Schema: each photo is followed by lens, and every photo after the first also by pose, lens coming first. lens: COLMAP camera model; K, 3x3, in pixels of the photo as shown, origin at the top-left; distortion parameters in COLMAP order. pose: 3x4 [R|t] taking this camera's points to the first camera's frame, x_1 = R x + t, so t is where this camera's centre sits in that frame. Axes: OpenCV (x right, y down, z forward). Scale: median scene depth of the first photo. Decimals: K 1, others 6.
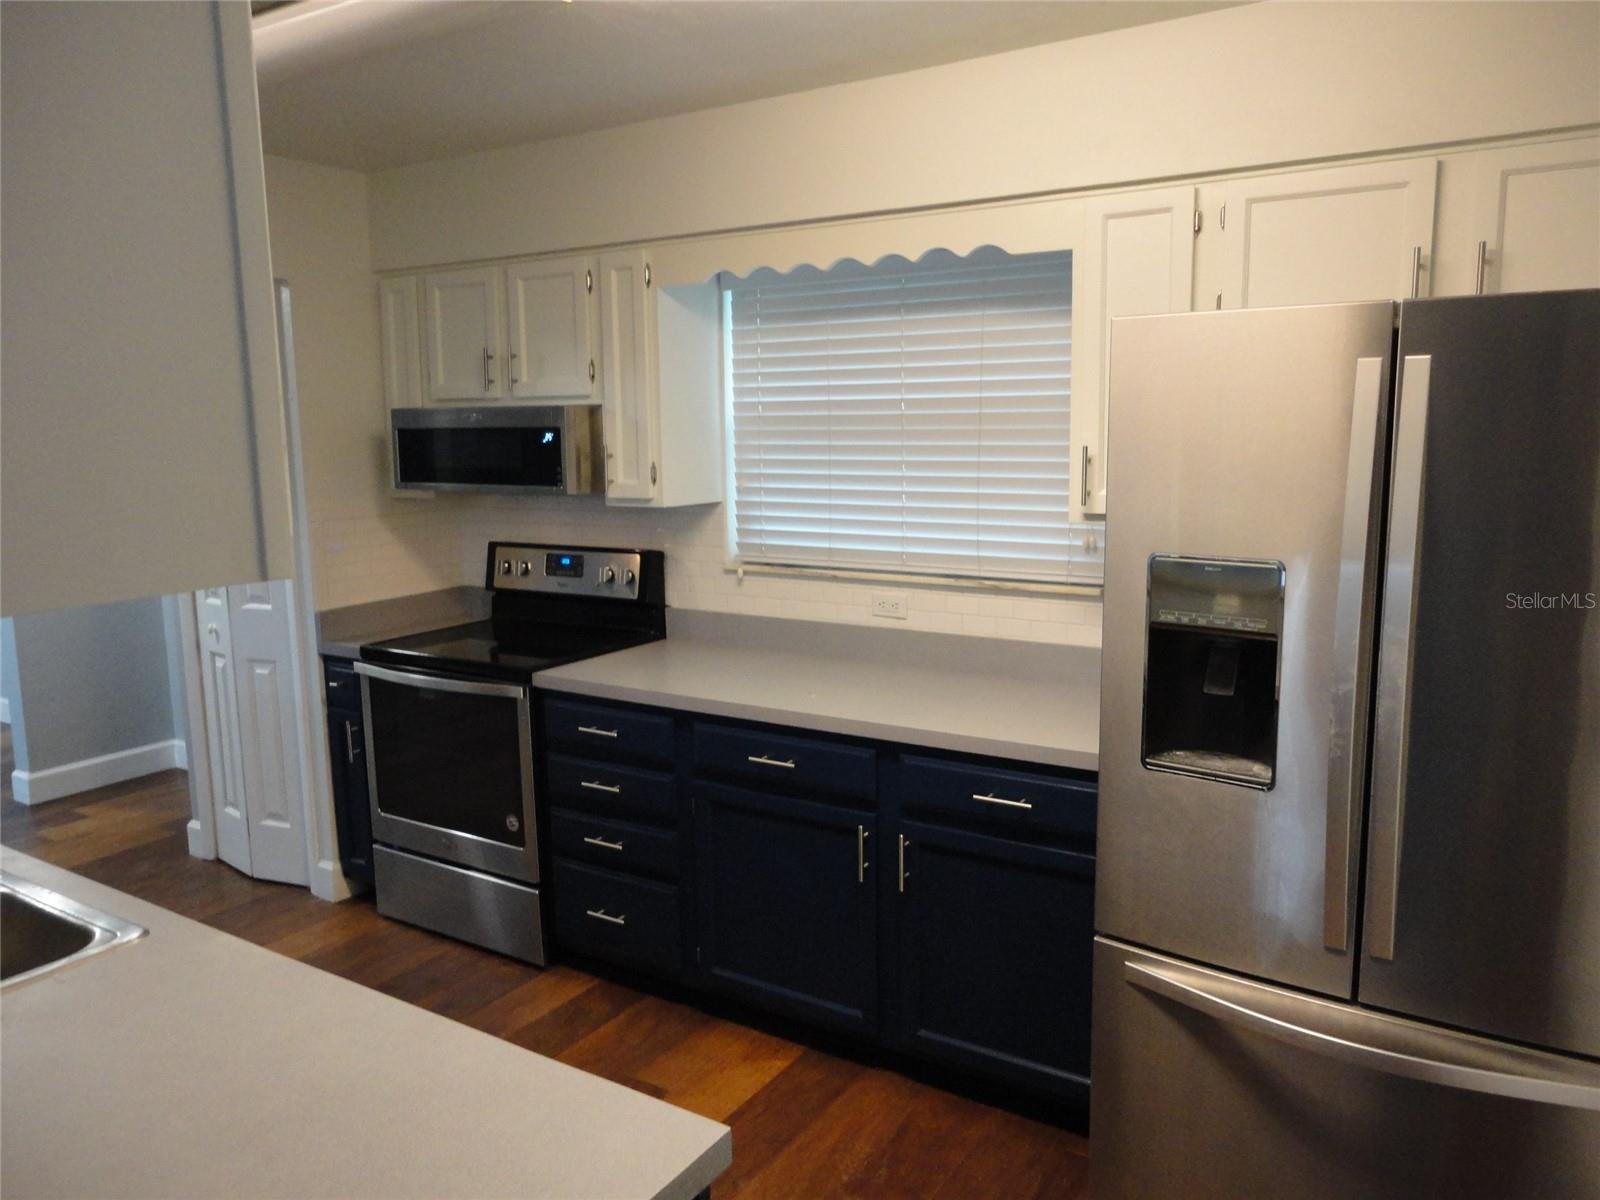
lens RADIAL K [[1171.9, 0, 800.1], [0, 1171.9, 600.9], [0, 0, 1]] dist [-0.003650, 0.008917]
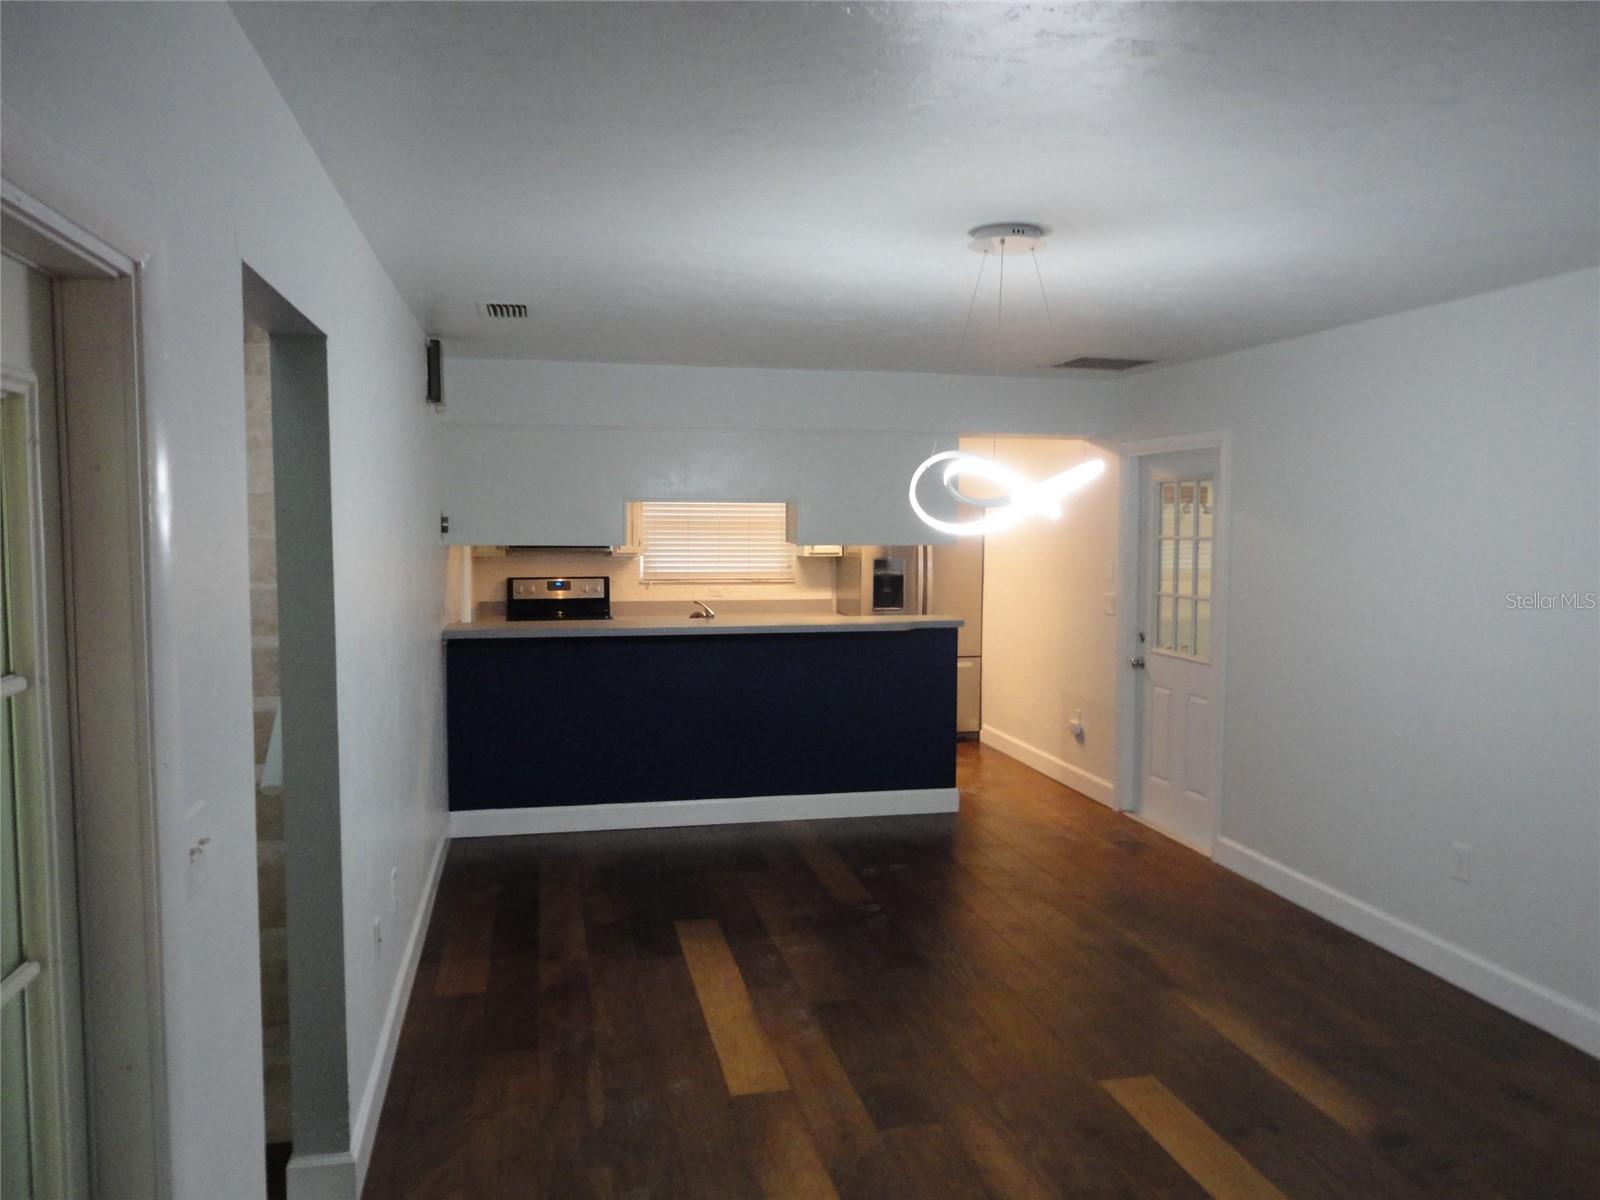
lens RADIAL K [[1171.9, 0, 798.4], [0, 1171.9, 603.2], [0, 0, 1]] dist [-0.003650, 0.008917]
pose [[0.700997, -0.037931, 0.712155, -1.550180], [0.093544, 0.994848, -0.039090, 0.138713], [-0.707002, 0.094020, 0.700934, -0.918024]]
